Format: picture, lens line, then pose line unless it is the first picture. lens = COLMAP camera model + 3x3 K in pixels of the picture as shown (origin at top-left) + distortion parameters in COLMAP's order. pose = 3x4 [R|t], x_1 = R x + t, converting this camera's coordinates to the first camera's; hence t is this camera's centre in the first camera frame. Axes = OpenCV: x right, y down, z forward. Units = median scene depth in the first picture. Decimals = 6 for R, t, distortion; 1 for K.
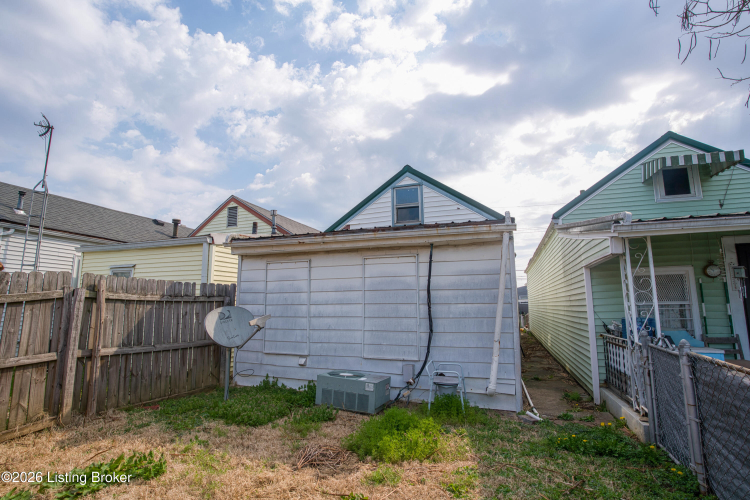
lens RADIAL K [[375.3, 0, 374.3], [0, 375.3, 251.7], [0, 0, 1]] dist [-0.081363, 0.042220]
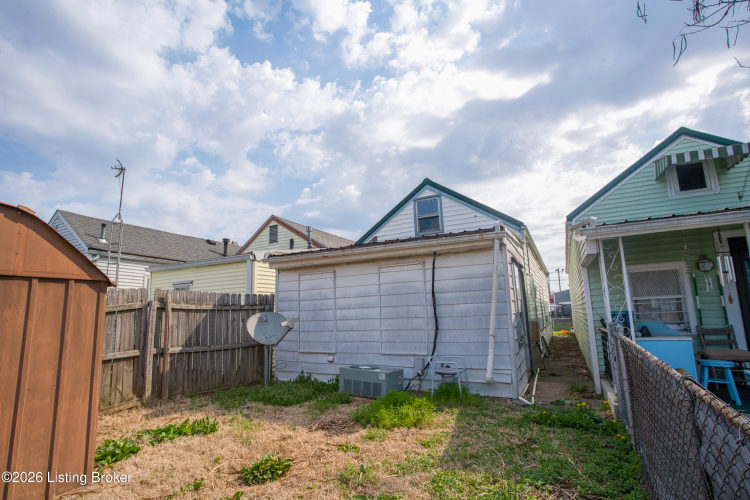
lens RADIAL K [[375.3, 0, 374.3], [0, 375.3, 251.7], [0, 0, 1]] dist [-0.081363, 0.042220]
pose [[0.990592, -0.049084, -0.127740, 0.108790], [0.045881, 0.998557, -0.027897, 0.000083], [0.128925, 0.021774, 0.991415, -0.149247]]
